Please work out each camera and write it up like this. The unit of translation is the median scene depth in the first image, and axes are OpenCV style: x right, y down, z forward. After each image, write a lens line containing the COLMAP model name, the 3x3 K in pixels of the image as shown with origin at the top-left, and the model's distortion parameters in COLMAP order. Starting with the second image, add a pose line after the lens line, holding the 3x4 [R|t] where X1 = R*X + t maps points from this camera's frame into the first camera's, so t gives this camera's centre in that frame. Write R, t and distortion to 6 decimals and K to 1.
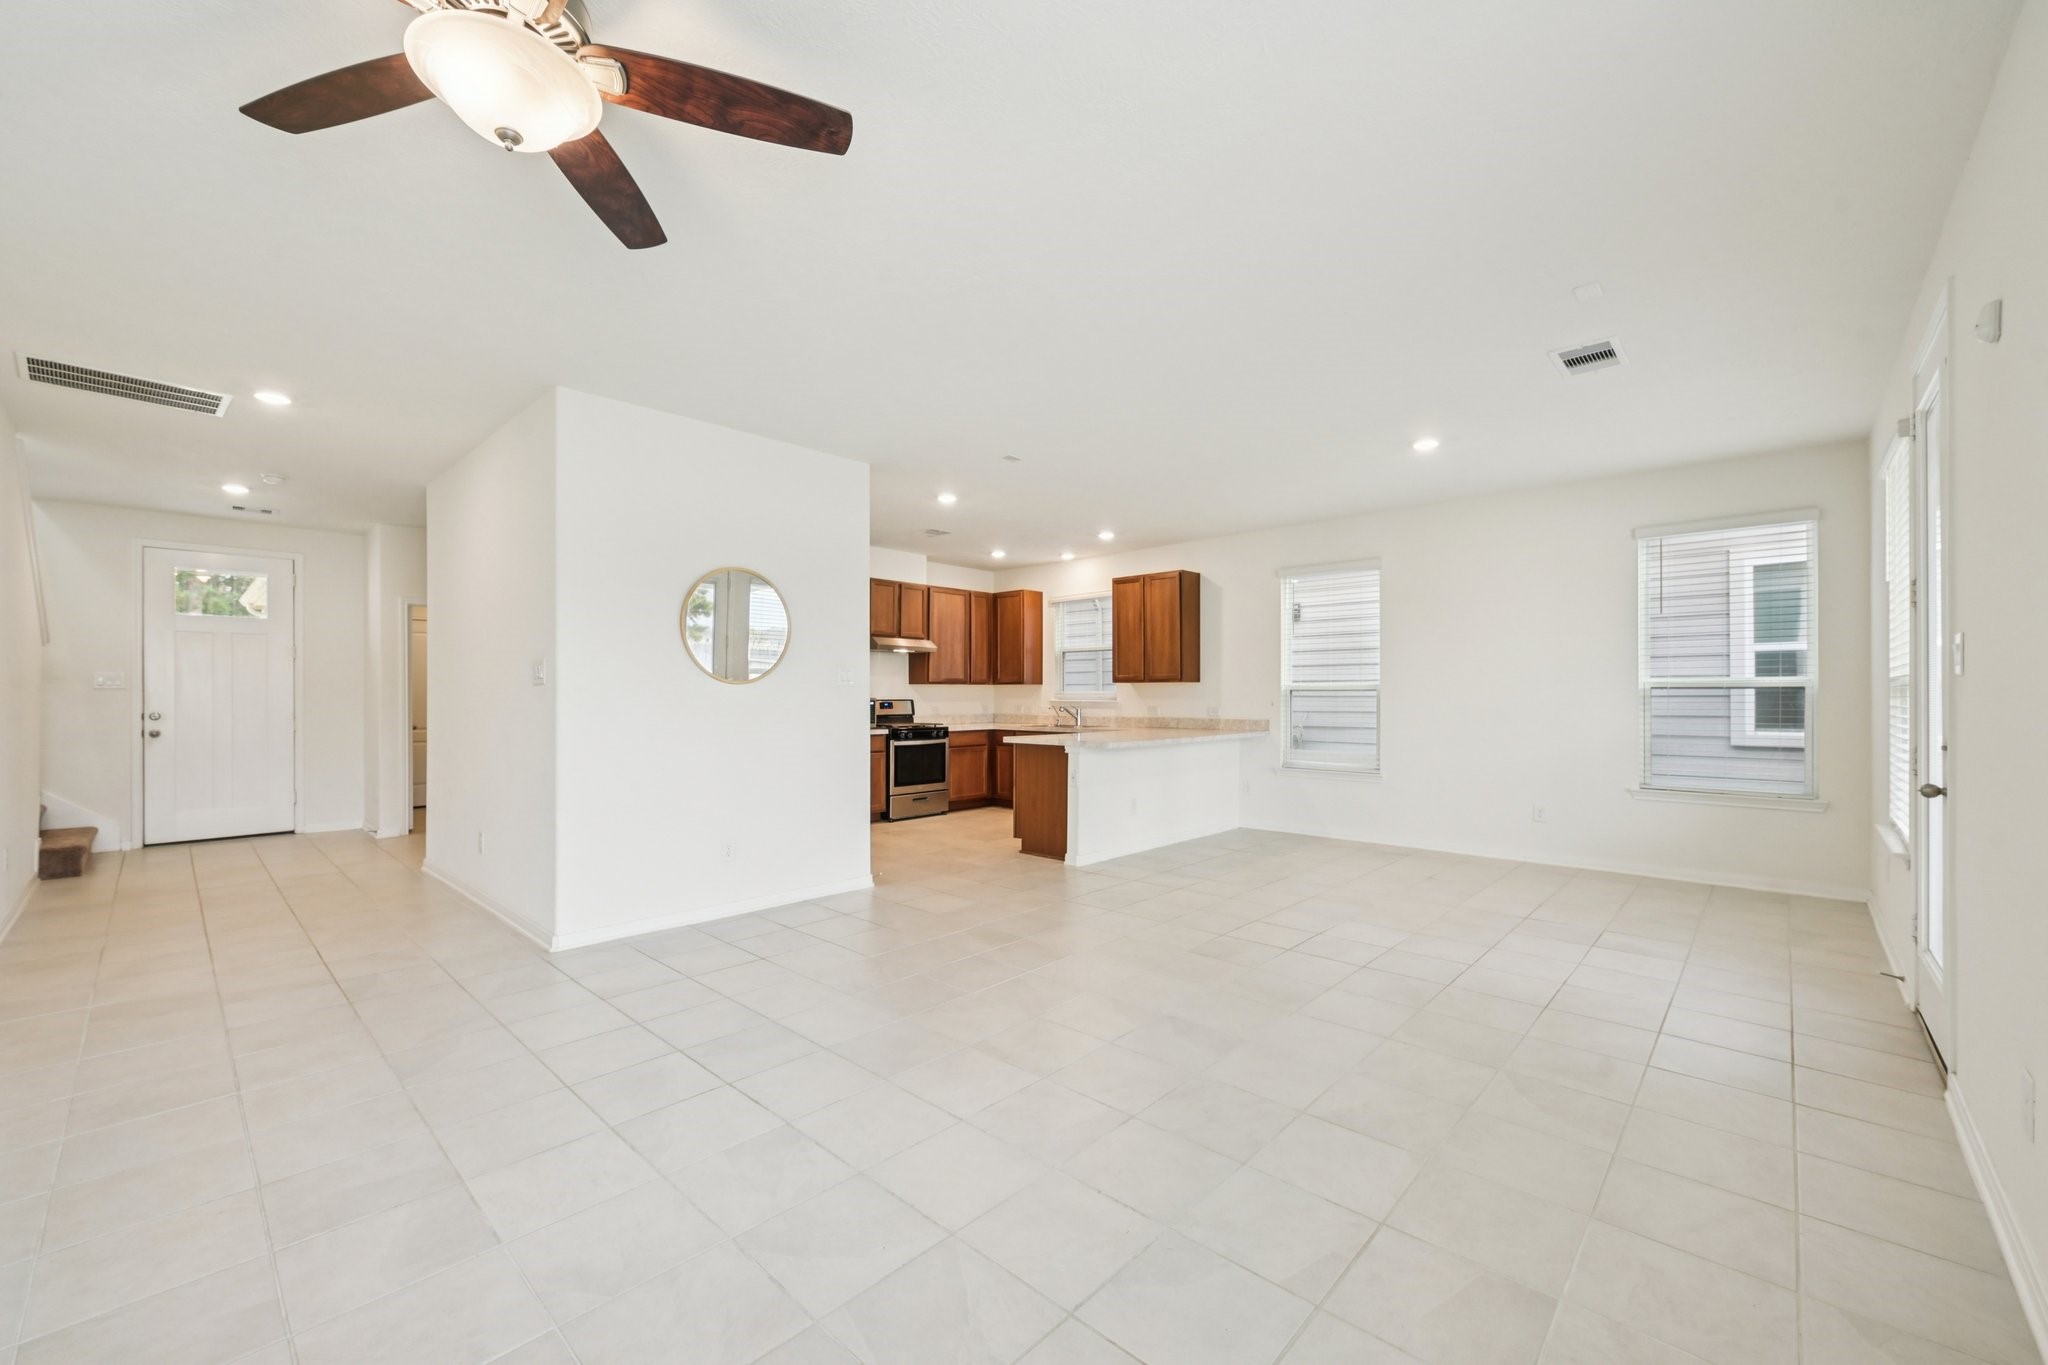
lens RADIAL K [[817.4, 0, 1030.5], [0, 817.4, 691.2], [0, 0, 1]] dist [0.001924, -0.000172]
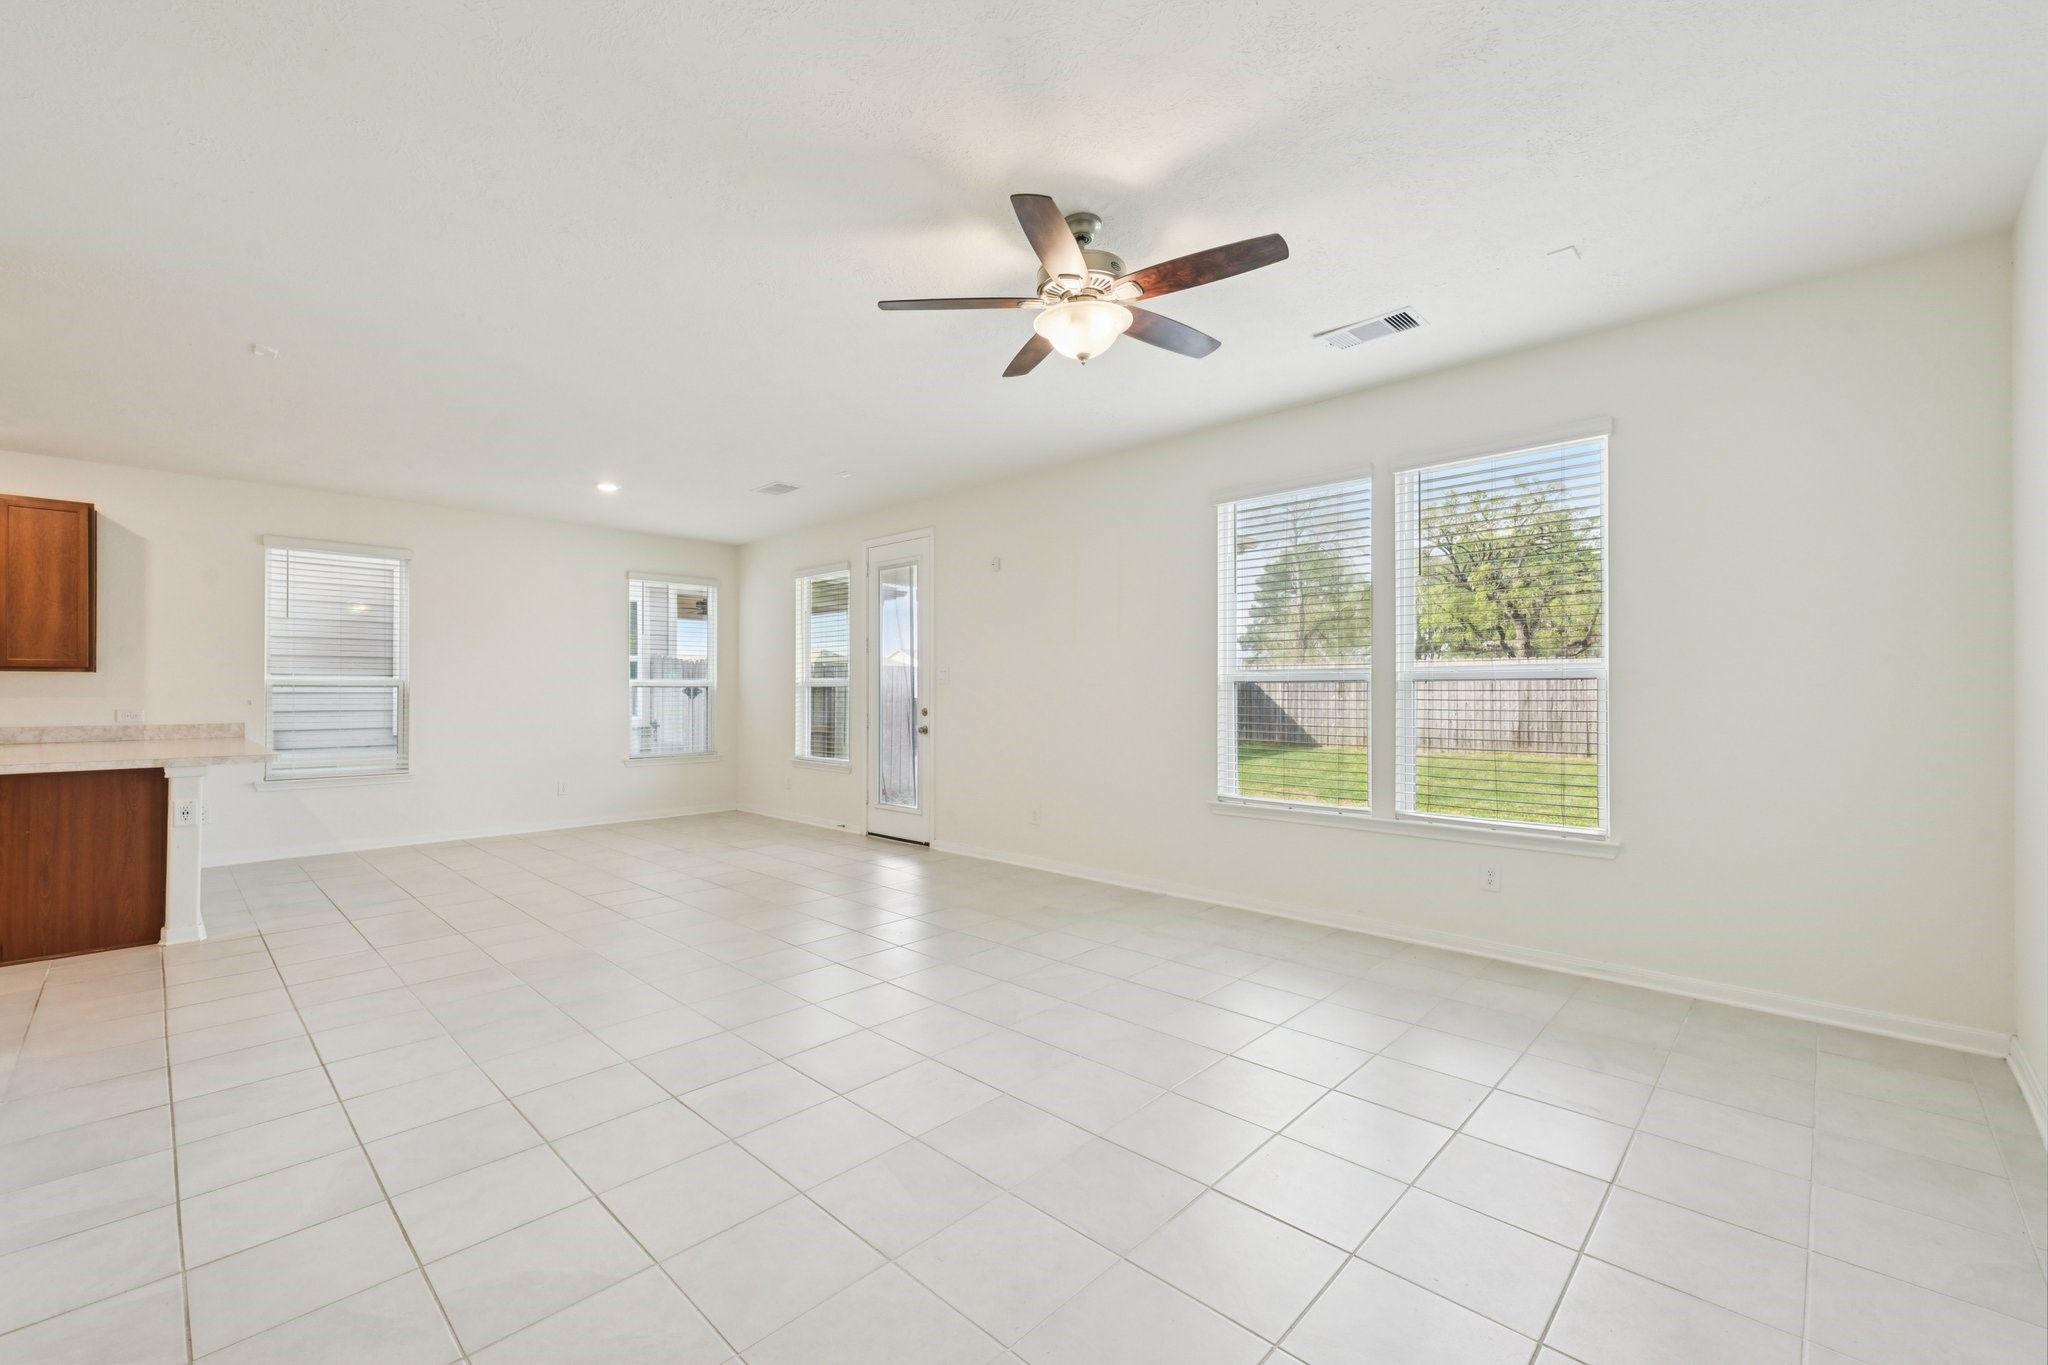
lens RADIAL K [[847.0, 0, 1012.4], [0, 847.0, 686.6], [0, 0, 1]] dist [0.002801, -0.000147]
pose [[0.024330, 0.008039, 0.999672, -0.479763], [-0.003920, 0.999961, -0.007946, 0.003320], [-0.999696, -0.003726, 0.024361, 0.222278]]
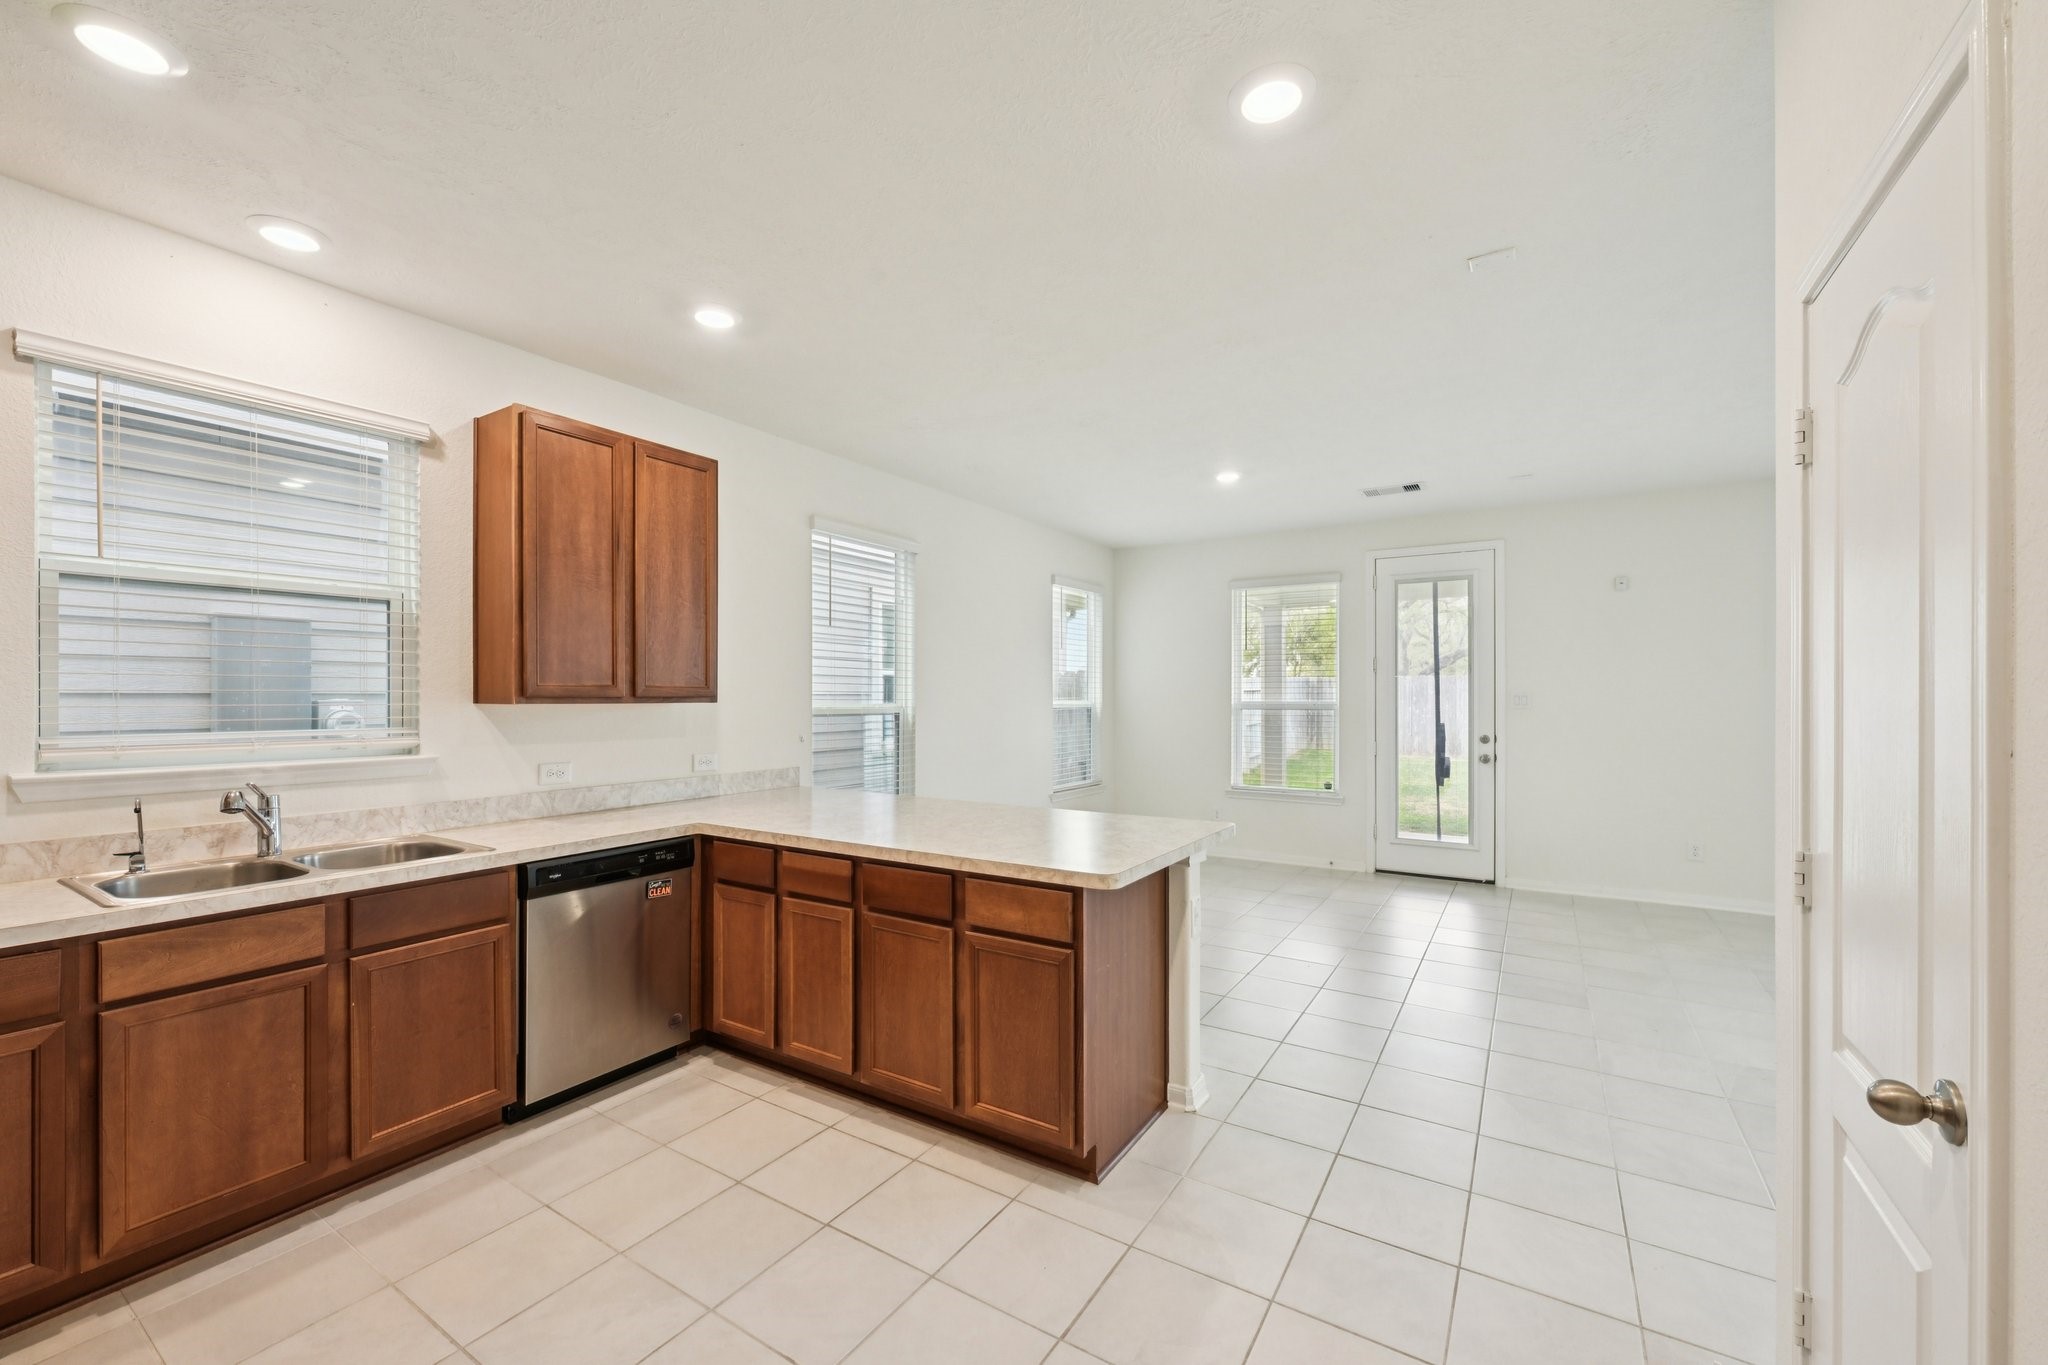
lens RADIAL K [[817.4, 0, 1029.4], [0, 817.4, 689.5], [0, 0, 1]] dist [0.001924, -0.000172]
pose [[-0.189963, 0.007363, 0.981764, -0.296319], [-0.005086, 0.999951, -0.008484, -0.015037], [-0.981778, -0.006605, -0.189916, 0.890105]]
